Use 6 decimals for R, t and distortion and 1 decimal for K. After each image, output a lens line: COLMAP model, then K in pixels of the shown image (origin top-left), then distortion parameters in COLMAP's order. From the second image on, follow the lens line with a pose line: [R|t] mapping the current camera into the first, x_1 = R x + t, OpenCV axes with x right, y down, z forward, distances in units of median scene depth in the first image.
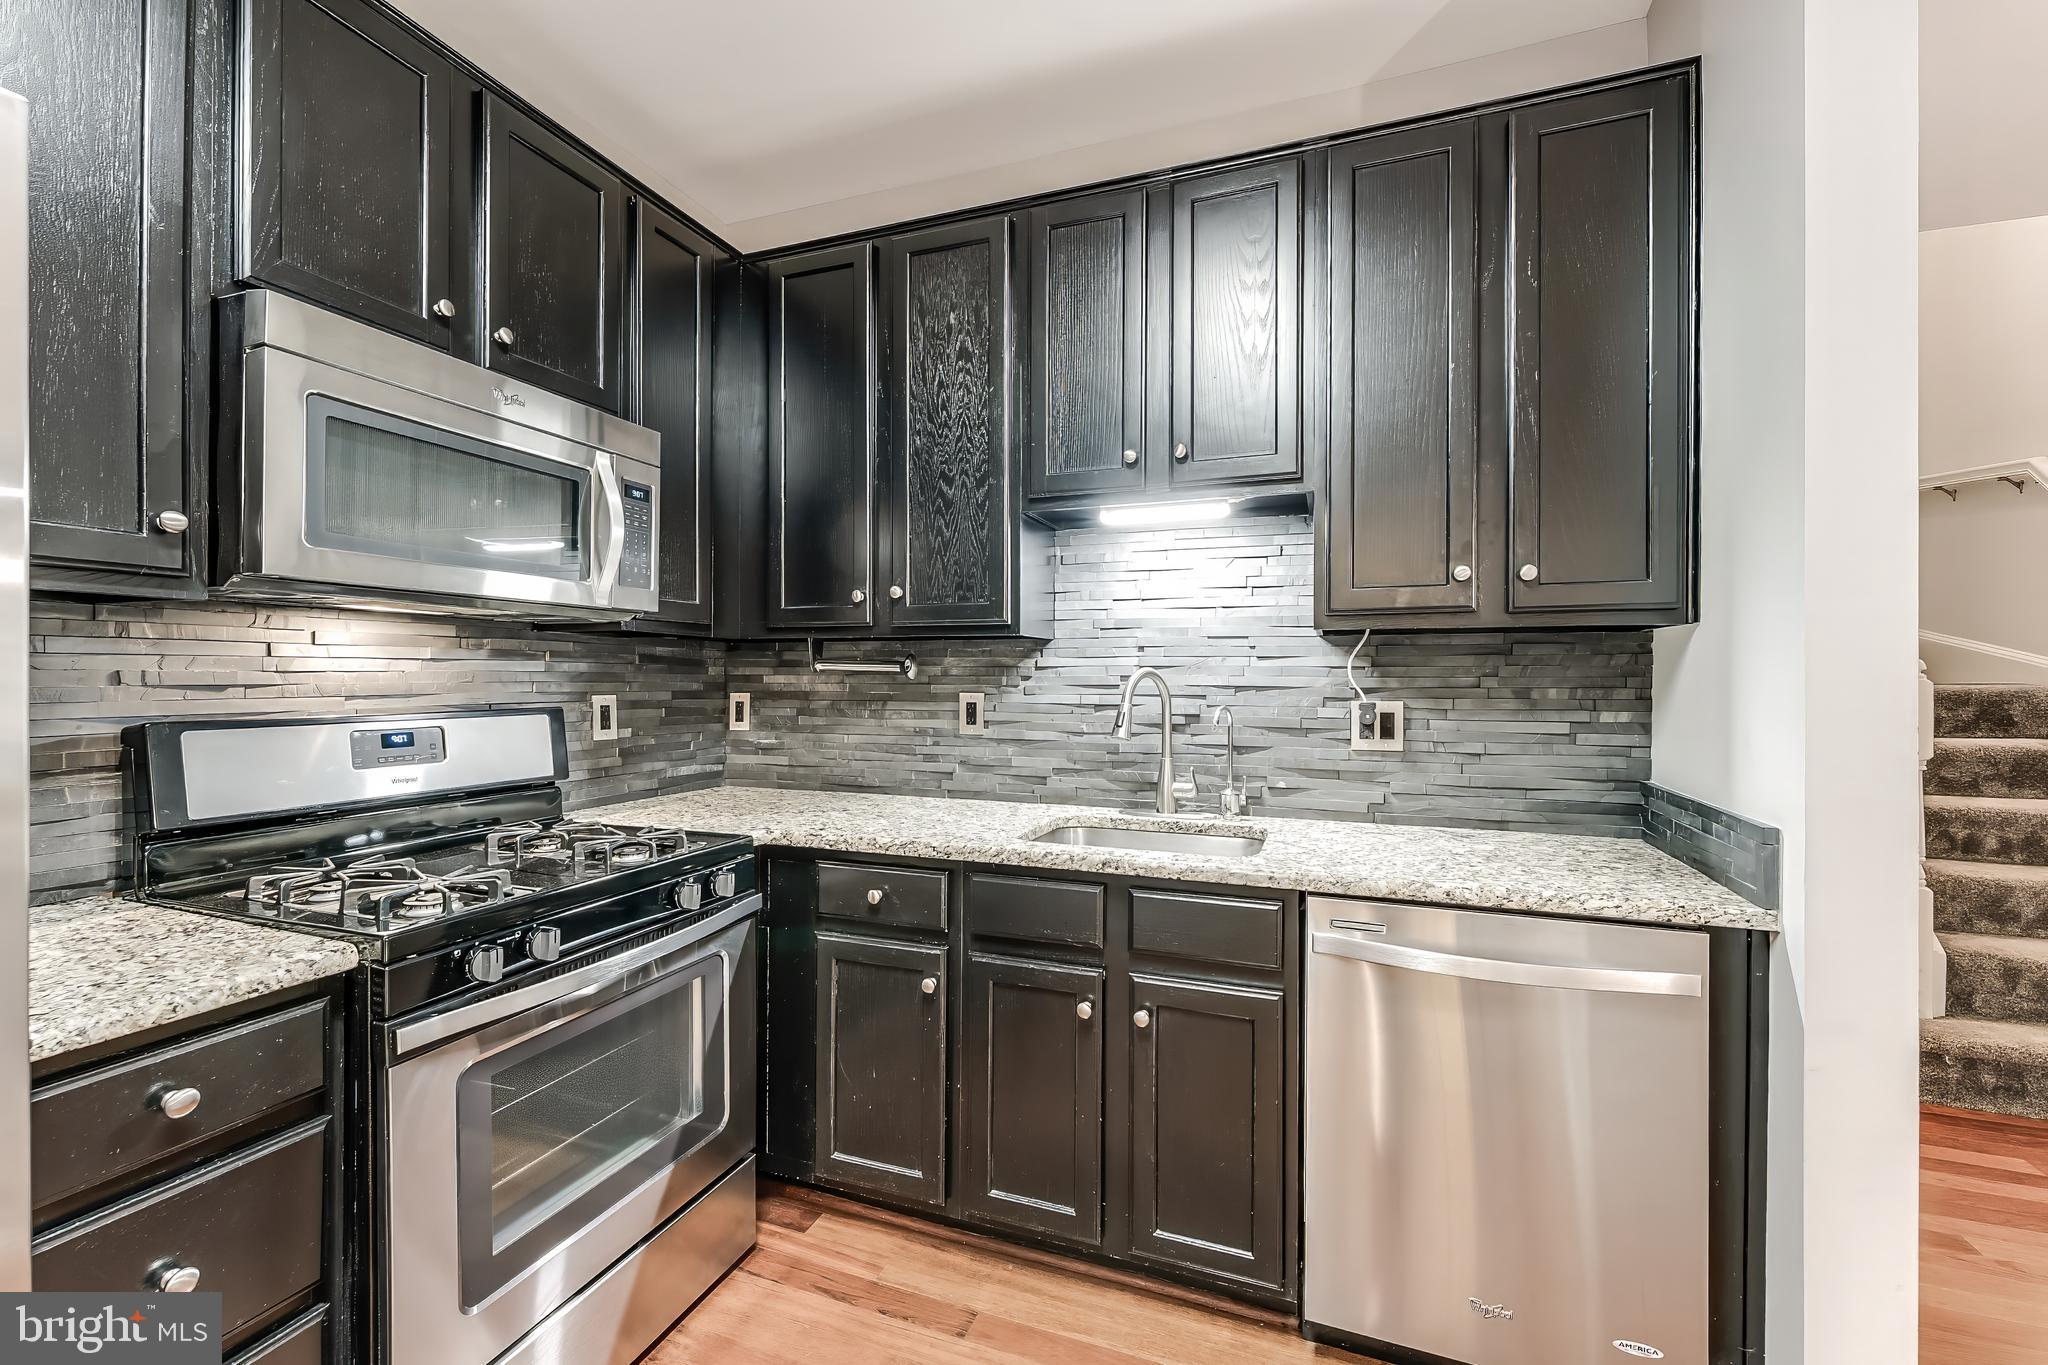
lens RADIAL K [[832.5, 0, 1024.0], [0, 832.5, 682.5], [0, 0, 1]] dist [-0.000974, -0.000110]
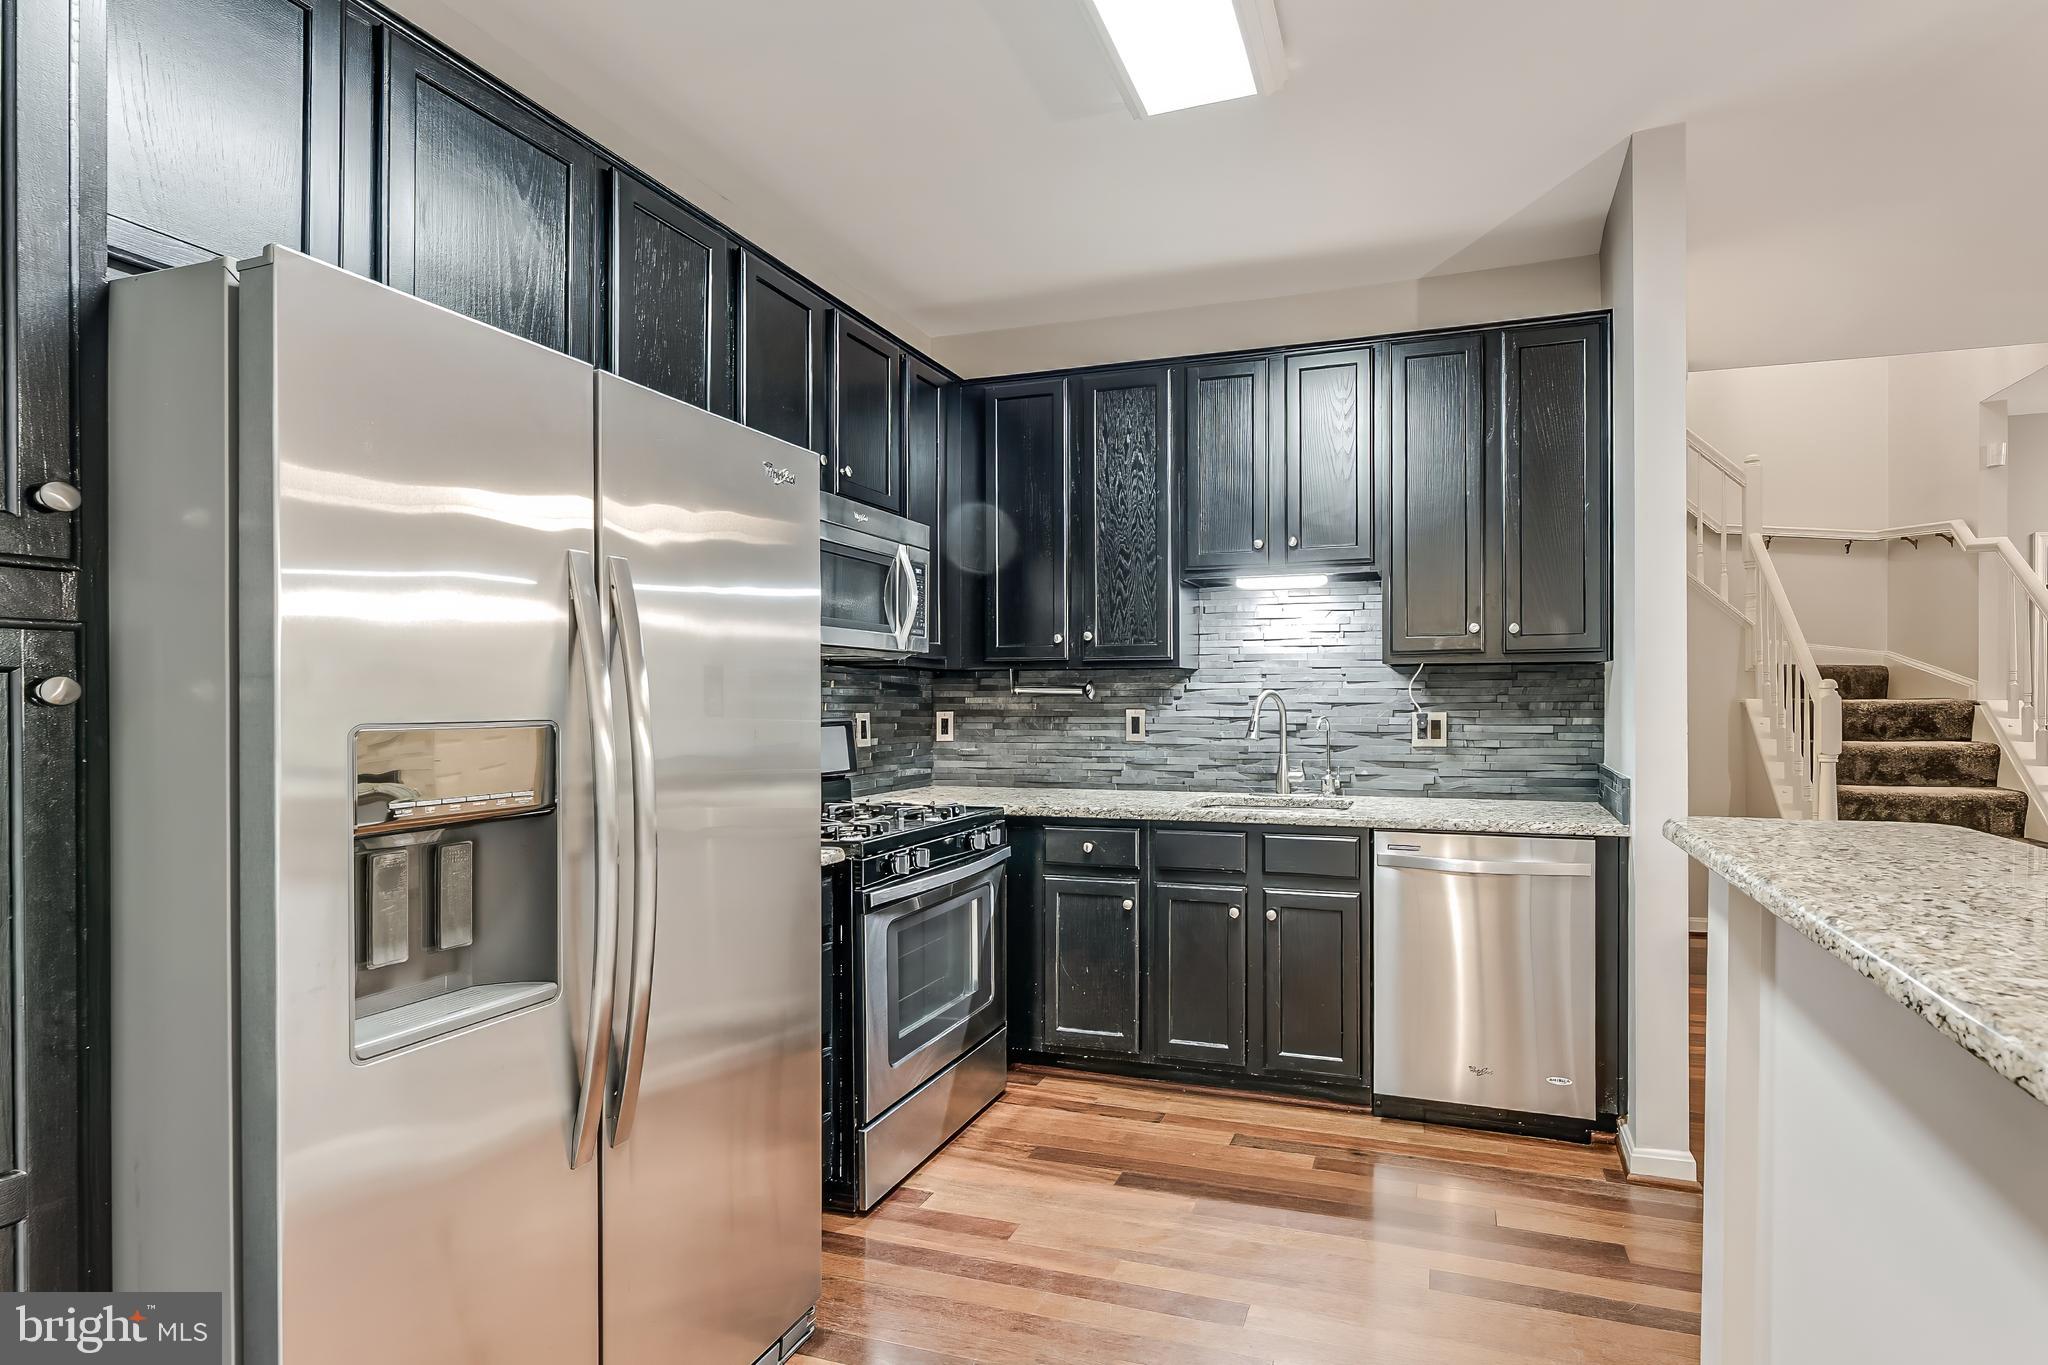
lens RADIAL K [[944.5, 0, 1165.3], [0, 944.5, 708.6], [0, 0, 1]] dist [-0.002702, -0.000502]
pose [[0.998022, -0.006914, 0.062482, -0.127418], [0.006708, 0.999971, 0.003493, 0.006985], [-0.062504, -0.003067, 0.998040, -0.580169]]
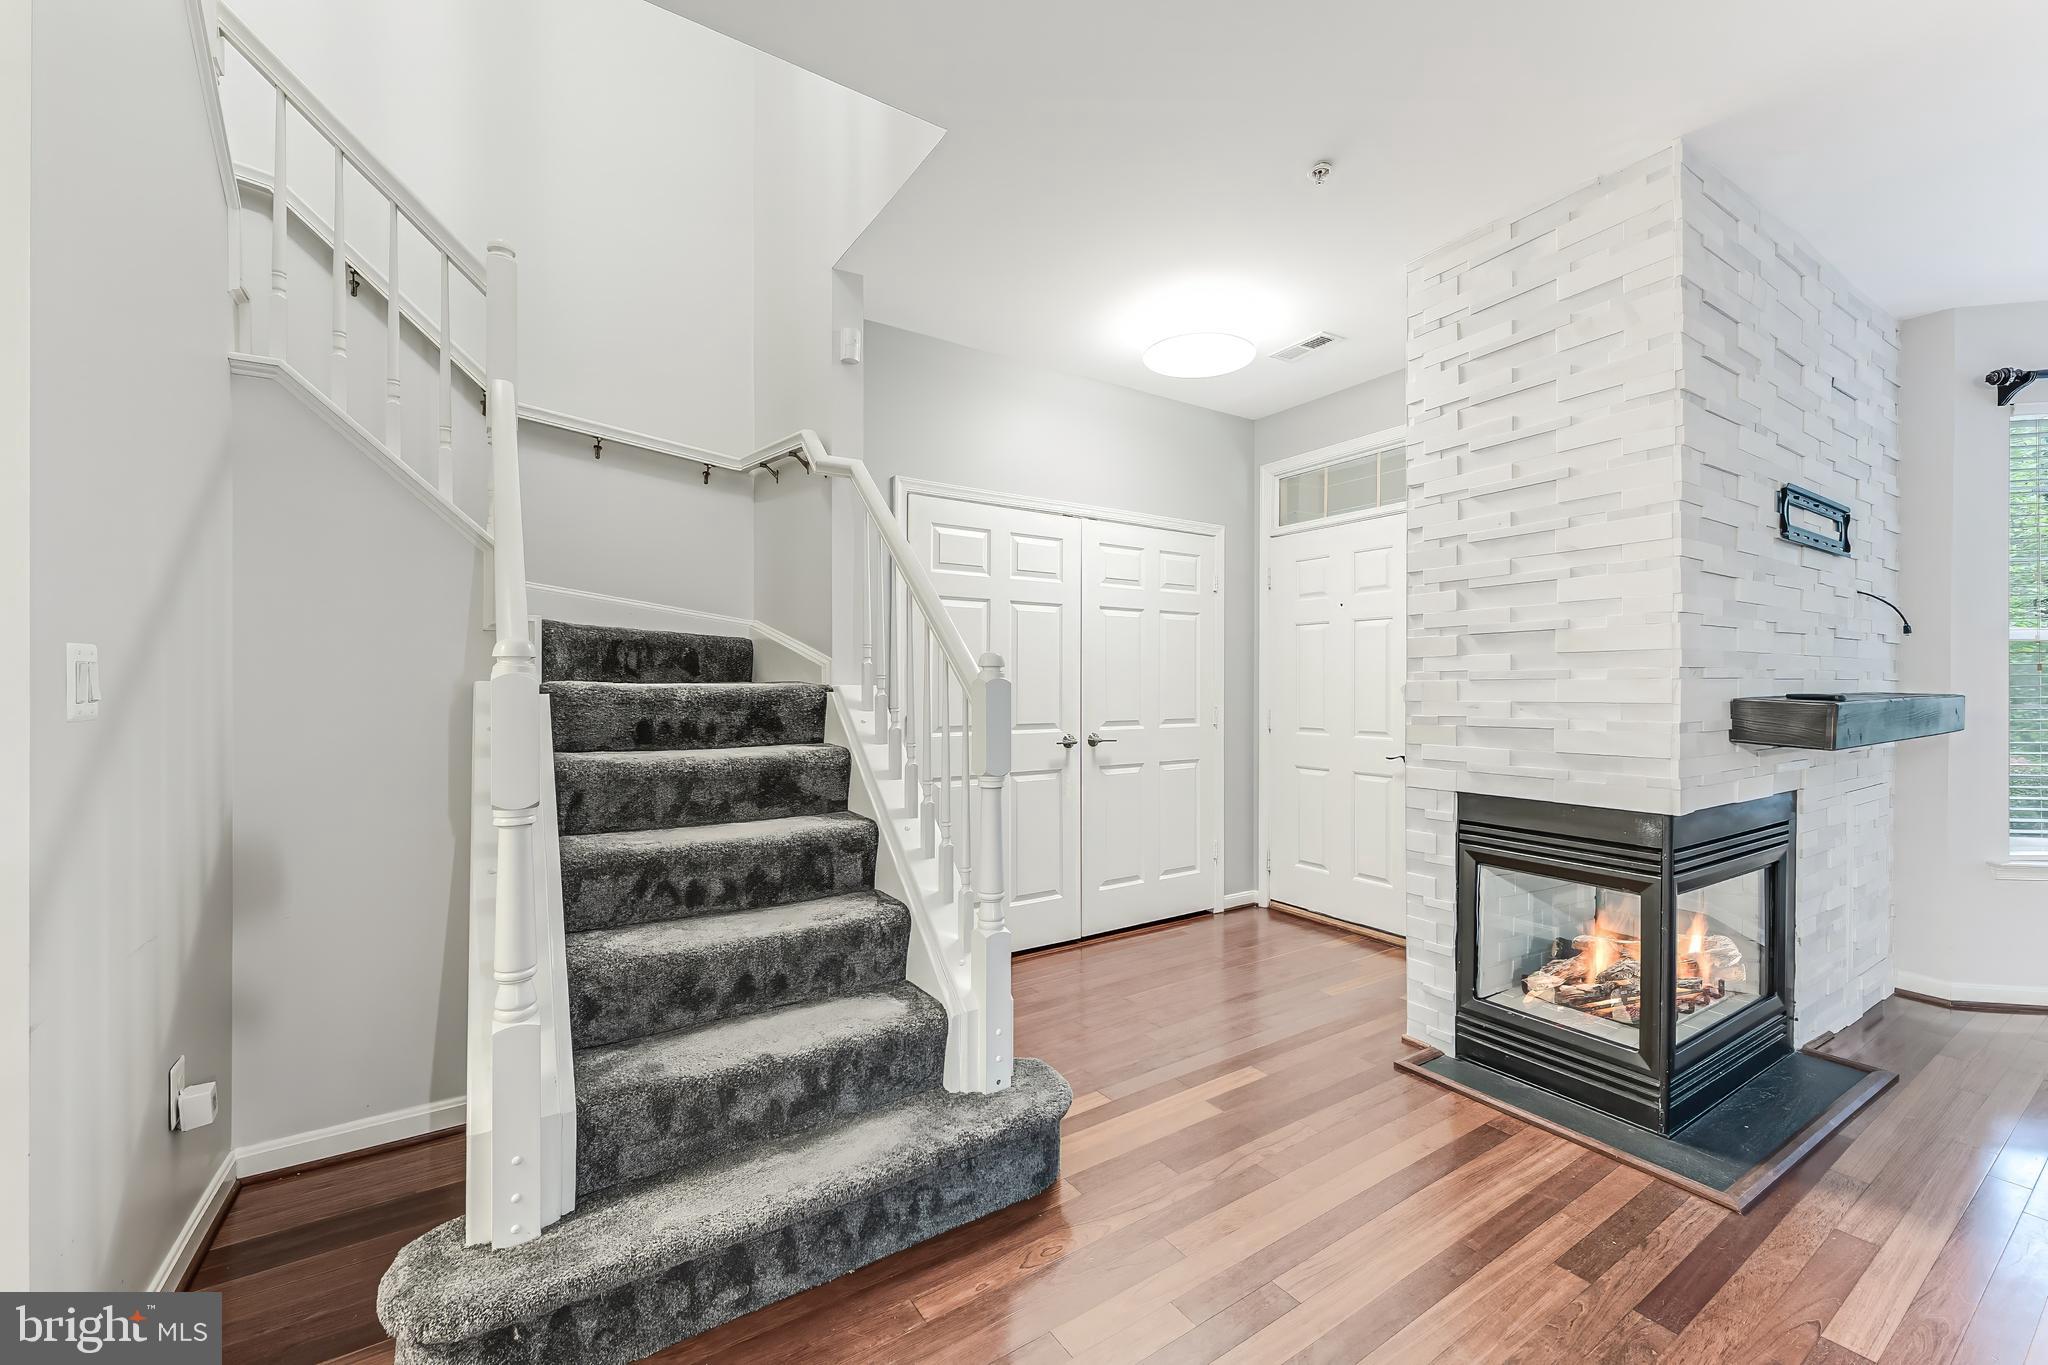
lens RADIAL K [[821.6, 0, 1034.2], [0, 821.6, 685.0], [0, 0, 1]] dist [0.000501, -0.000014]
pose [[0.587637, -0.003630, 0.809116, 1.026760], [0.004443, 0.999989, 0.001260, 0.008123], [-0.809112, 0.002855, 0.587647, 0.447855]]
